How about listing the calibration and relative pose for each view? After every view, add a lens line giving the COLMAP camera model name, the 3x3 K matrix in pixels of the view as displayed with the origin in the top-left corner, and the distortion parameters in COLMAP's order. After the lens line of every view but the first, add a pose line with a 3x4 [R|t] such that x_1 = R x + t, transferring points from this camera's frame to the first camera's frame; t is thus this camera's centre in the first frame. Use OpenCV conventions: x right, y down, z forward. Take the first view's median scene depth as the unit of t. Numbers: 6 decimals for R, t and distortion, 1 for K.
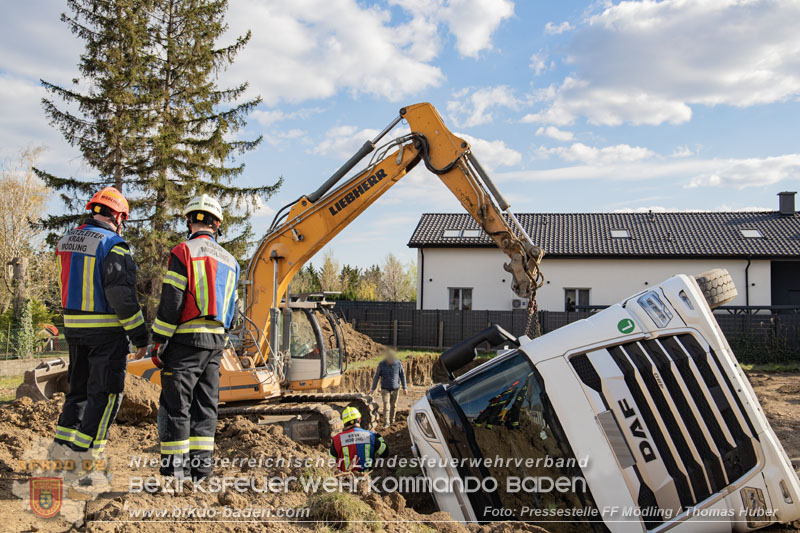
lens RADIAL K [[837.2, 0, 407.4], [0, 837.2, 269.7], [0, 0, 1]] dist [0.032654, 0.000000]
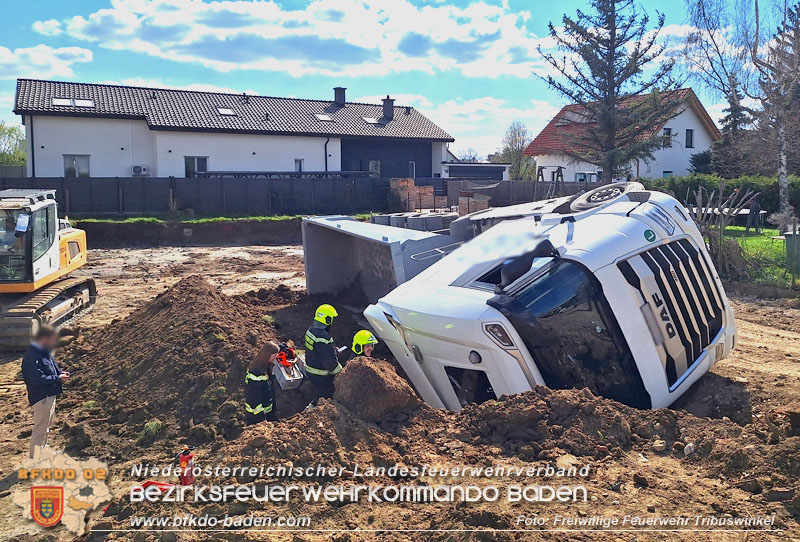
lens RADIAL K [[619.3, 0, 445.4], [0, 619.3, 217.6], [0, 0, 1]] dist [0.046224, -0.051655]
pose [[0.748266, -0.060587, 0.660626, -0.143674], [-0.030248, 0.991669, 0.125207, -0.016622], [-0.662708, -0.113671, 0.740200, 0.124276]]
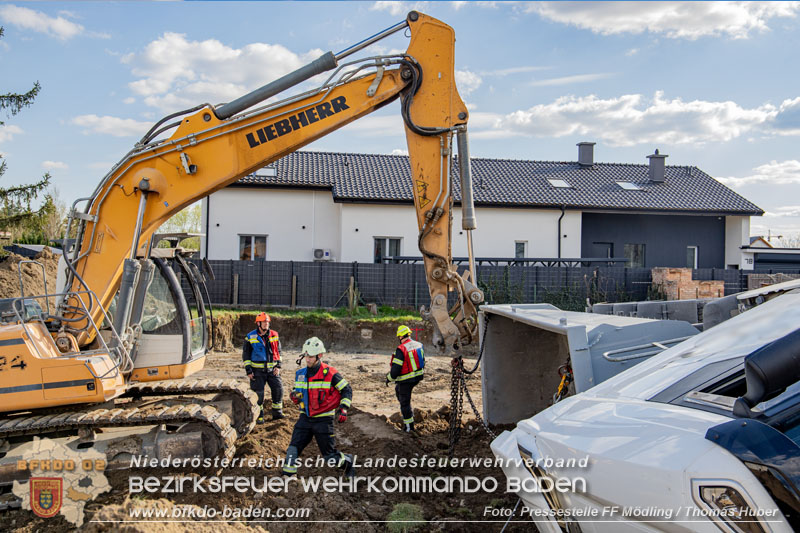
lens RADIAL K [[837.2, 0, 406.5], [0, 837.2, 278.3], [0, 0, 1]] dist [0.032654, 0.000000]
pose [[0.948245, -0.001456, 0.317535, -0.076181], [-0.020324, 0.997661, 0.065267, 0.008101], [-0.316887, -0.068343, 0.945998, 0.165672]]
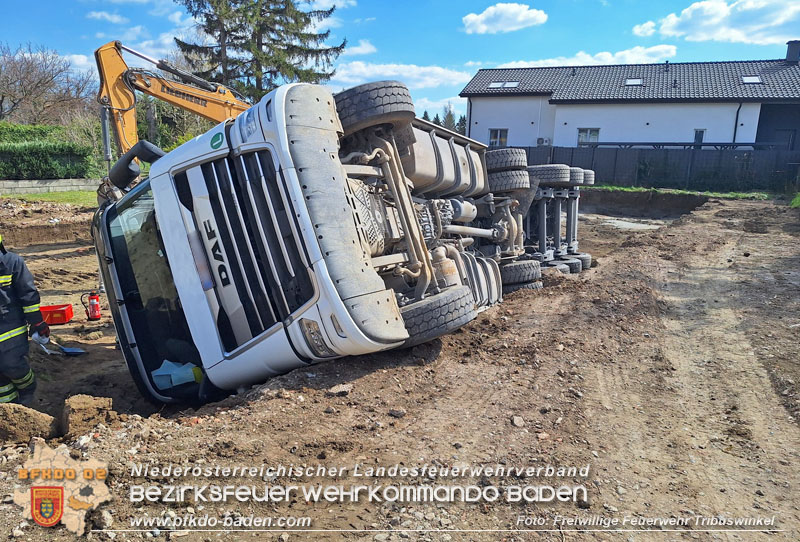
lens RADIAL K [[558.0, 0, 400.7], [0, 558.0, 277.5], [0, 0, 1]] dist [0.048080, -0.044115]
pose [[0.974886, 0.057583, -0.215130, 0.144455], [0.002601, 0.962985, 0.269544, 0.011215], [0.222689, -0.263334, 0.938651, 0.105019]]
